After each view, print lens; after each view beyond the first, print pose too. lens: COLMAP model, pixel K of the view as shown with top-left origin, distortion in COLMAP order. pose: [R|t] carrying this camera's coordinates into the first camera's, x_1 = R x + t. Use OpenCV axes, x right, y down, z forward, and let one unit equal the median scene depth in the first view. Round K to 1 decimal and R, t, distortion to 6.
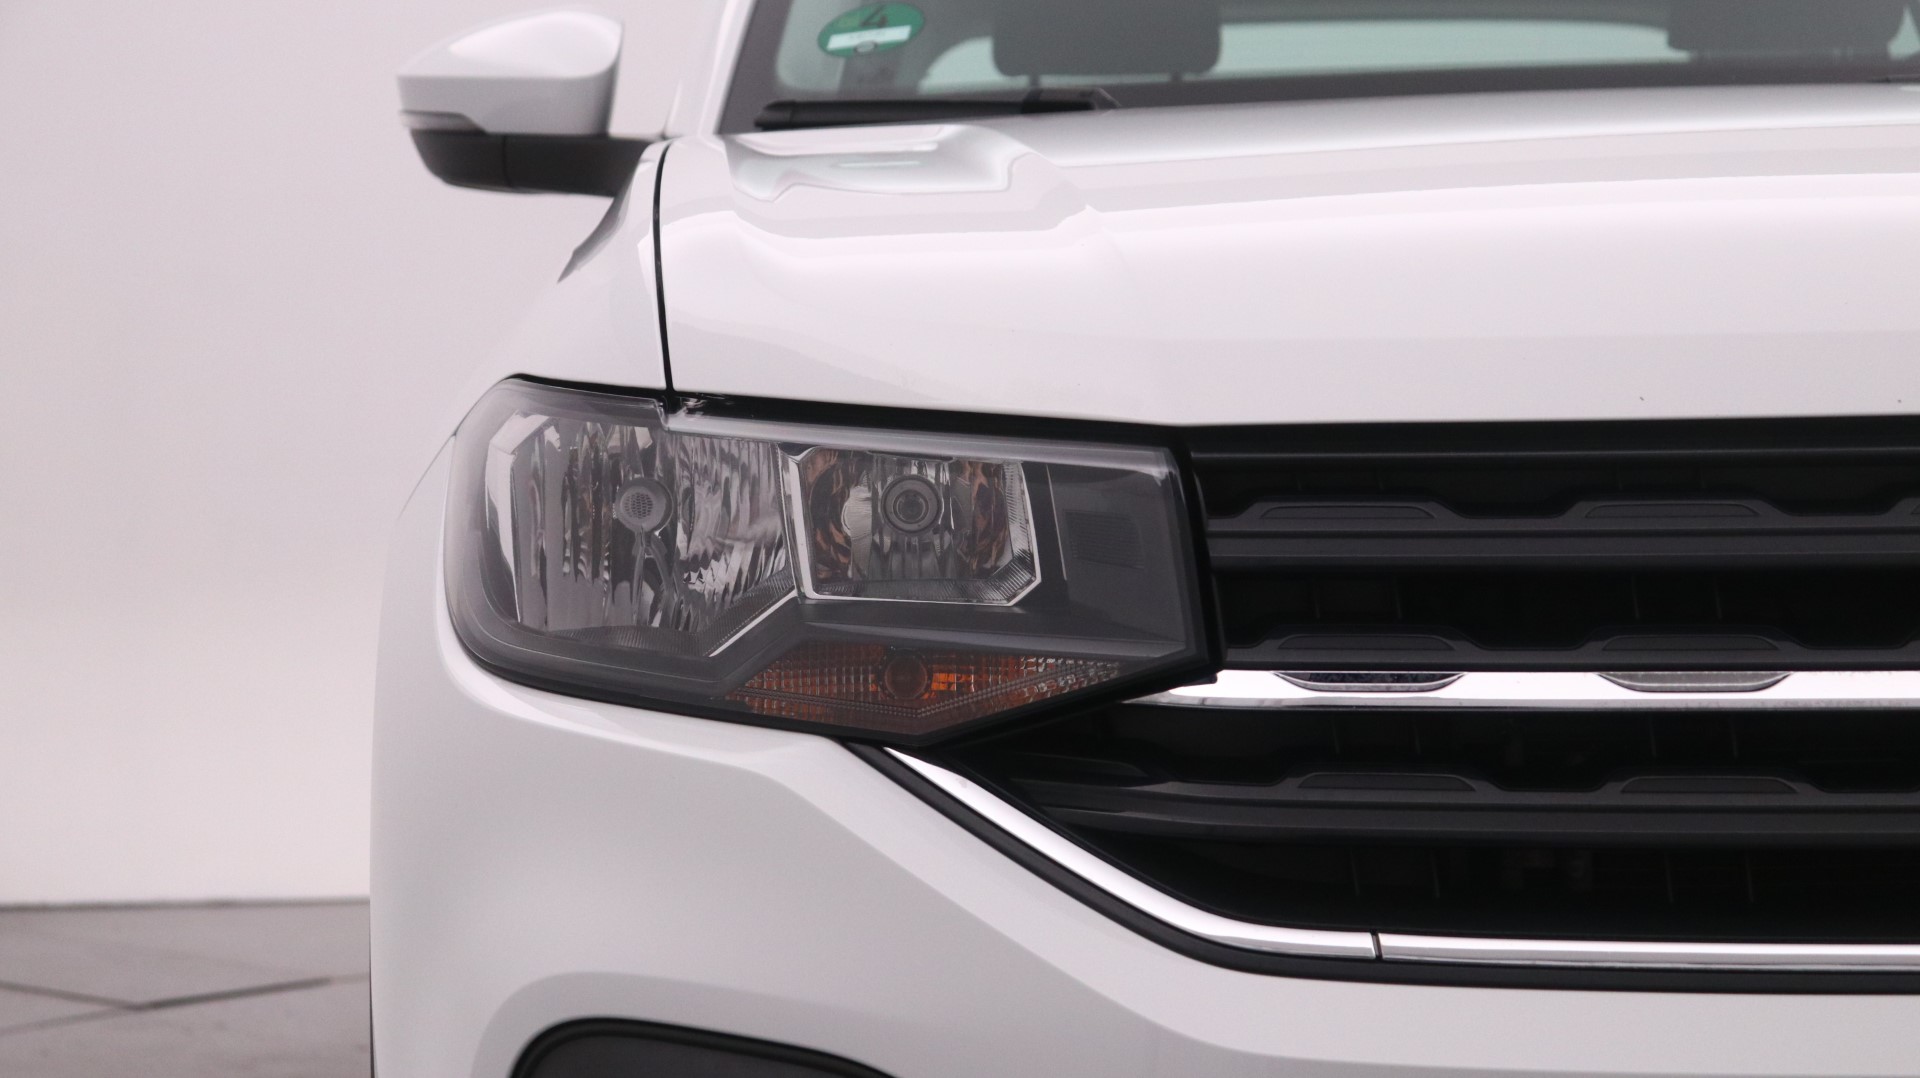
lens RADIAL K [[4424.1, 0, 959.7], [0, 4424.1, 533.6], [0, 0, 1]] dist [0.117053, 0.000000]
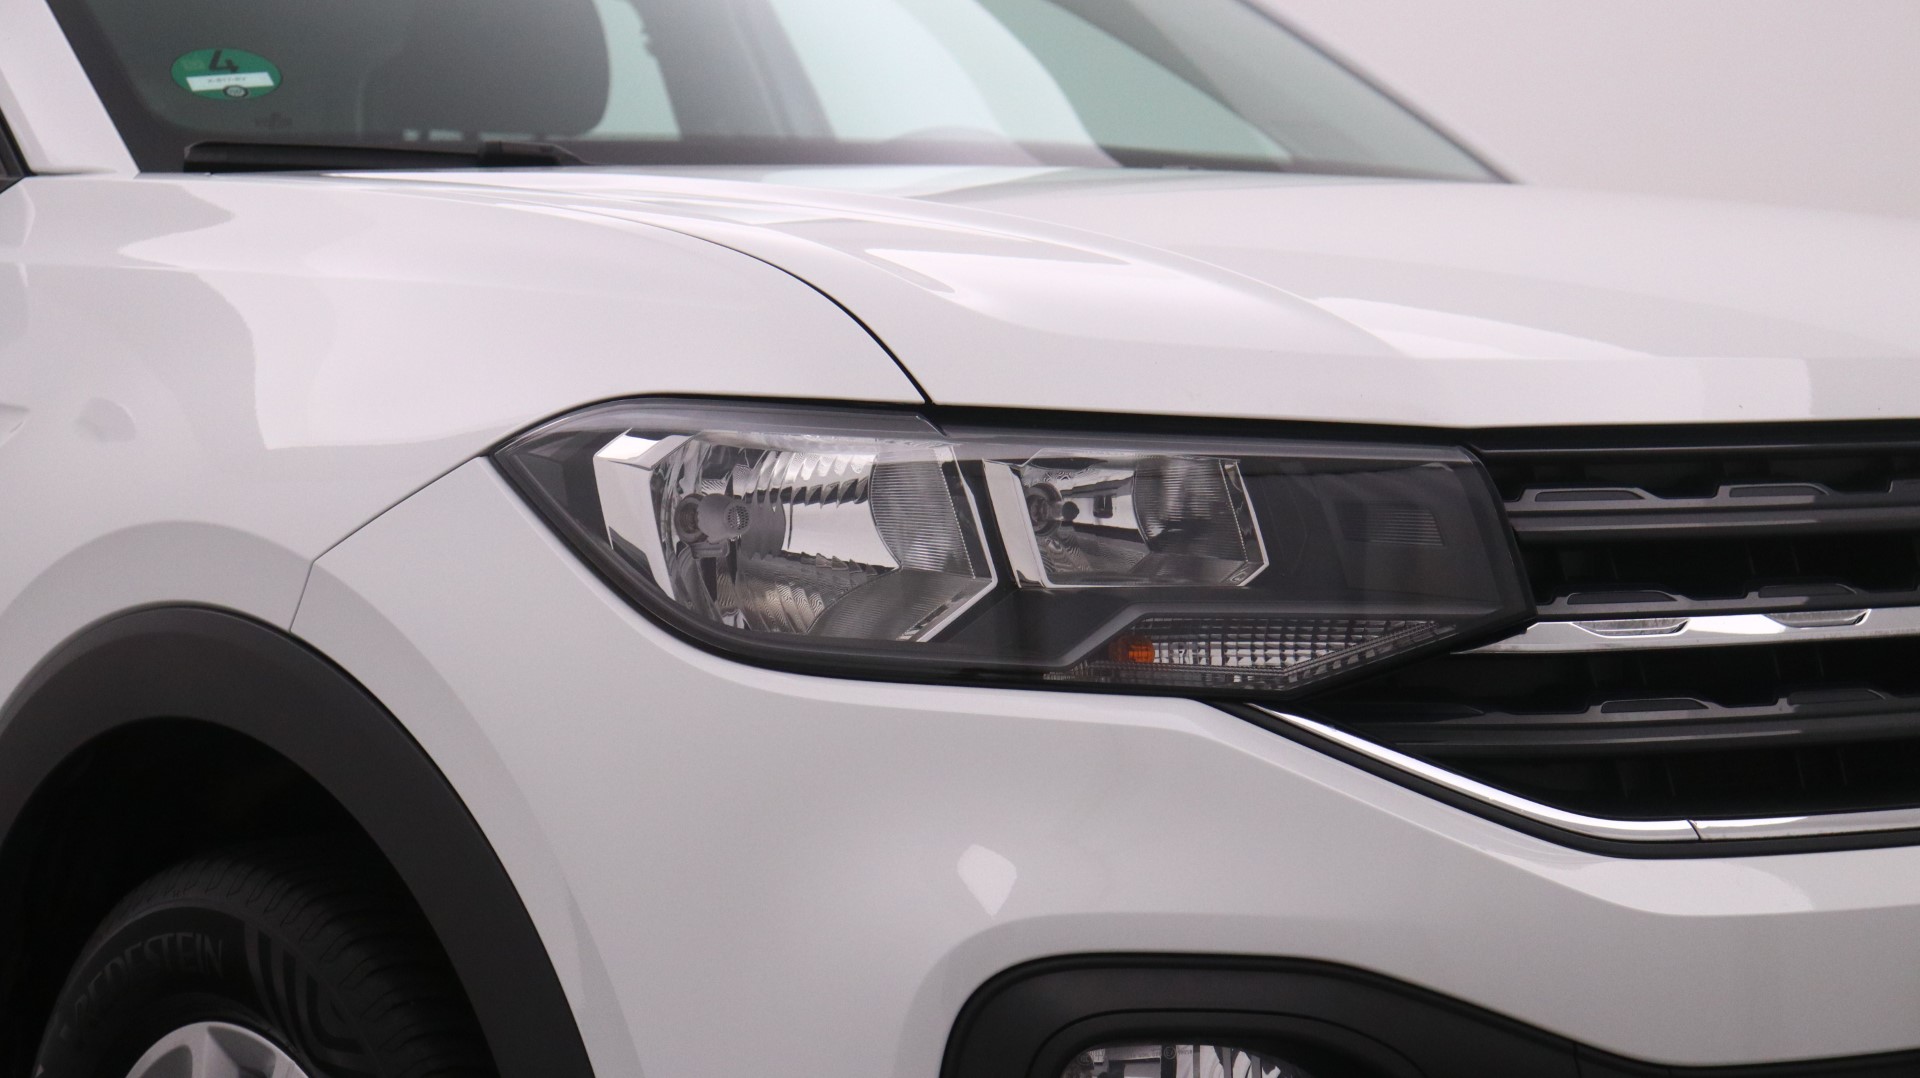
lens RADIAL K [[4042.2, 0, 959.8], [0, 4042.2, 544.0], [0, 0, 1]] dist [0.207272, 0.000000]
pose [[0.713615, -0.018877, 0.700284, -0.852217], [0.029017, 0.999575, -0.002625, 0.006763], [-0.699937, 0.022193, 0.713860, 0.292330]]
